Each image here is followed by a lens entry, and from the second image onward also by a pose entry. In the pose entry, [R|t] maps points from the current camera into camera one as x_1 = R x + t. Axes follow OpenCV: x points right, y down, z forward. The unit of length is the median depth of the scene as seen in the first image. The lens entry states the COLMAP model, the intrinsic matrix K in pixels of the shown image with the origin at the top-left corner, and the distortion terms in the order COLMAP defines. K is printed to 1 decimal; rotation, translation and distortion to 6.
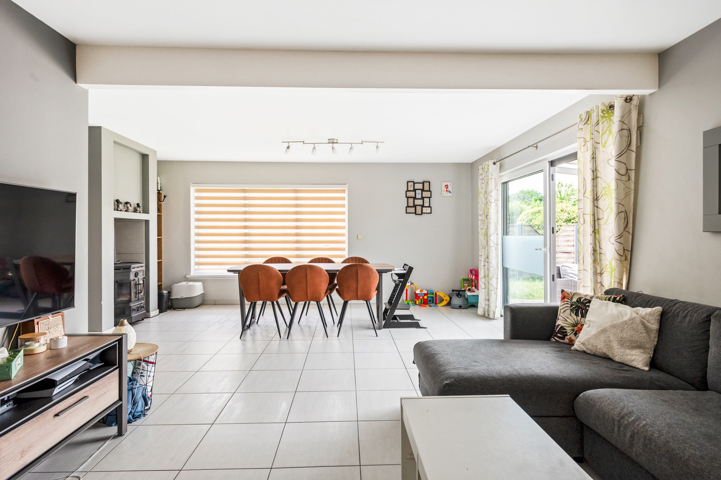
lens RADIAL K [[380.4, 0, 369.0], [0, 380.4, 230.9], [0, 0, 1]] dist [0.006176, 0.001989]
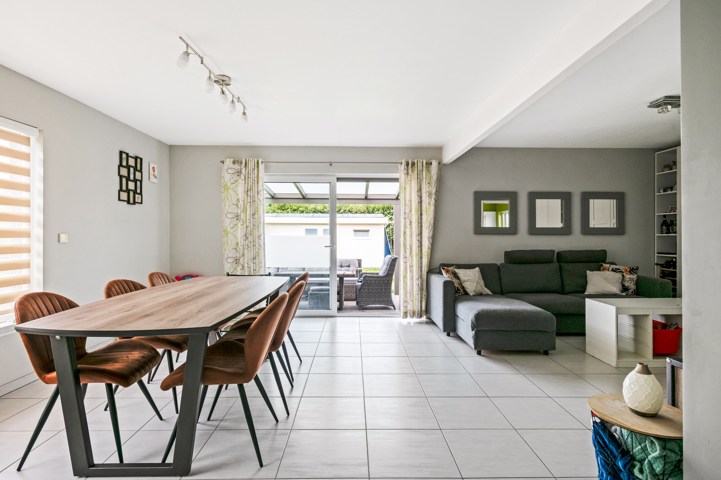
lens RADIAL K [[380.4, 0, 362.8], [0, 380.4, 237.2], [0, 0, 1]] dist [0.006176, 0.001989]
pose [[0.044660, 0.000495, 0.999002, -0.796843], [-0.011959, 0.999928, 0.000039, 0.016602], [-0.998931, -0.011949, 0.044663, 0.844482]]
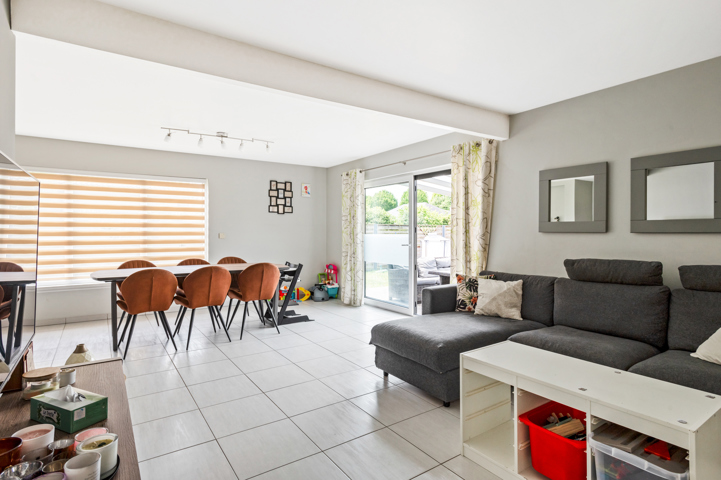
lens RADIAL K [[380.4, 0, 371.1], [0, 380.4, 228.4], [0, 0, 1]] dist [0.006176, 0.001989]
pose [[0.843664, 0.004935, 0.536849, -0.324652], [-0.004375, 0.999988, -0.002318, -0.003336], [-0.536854, -0.000394, 0.843675, 0.006233]]
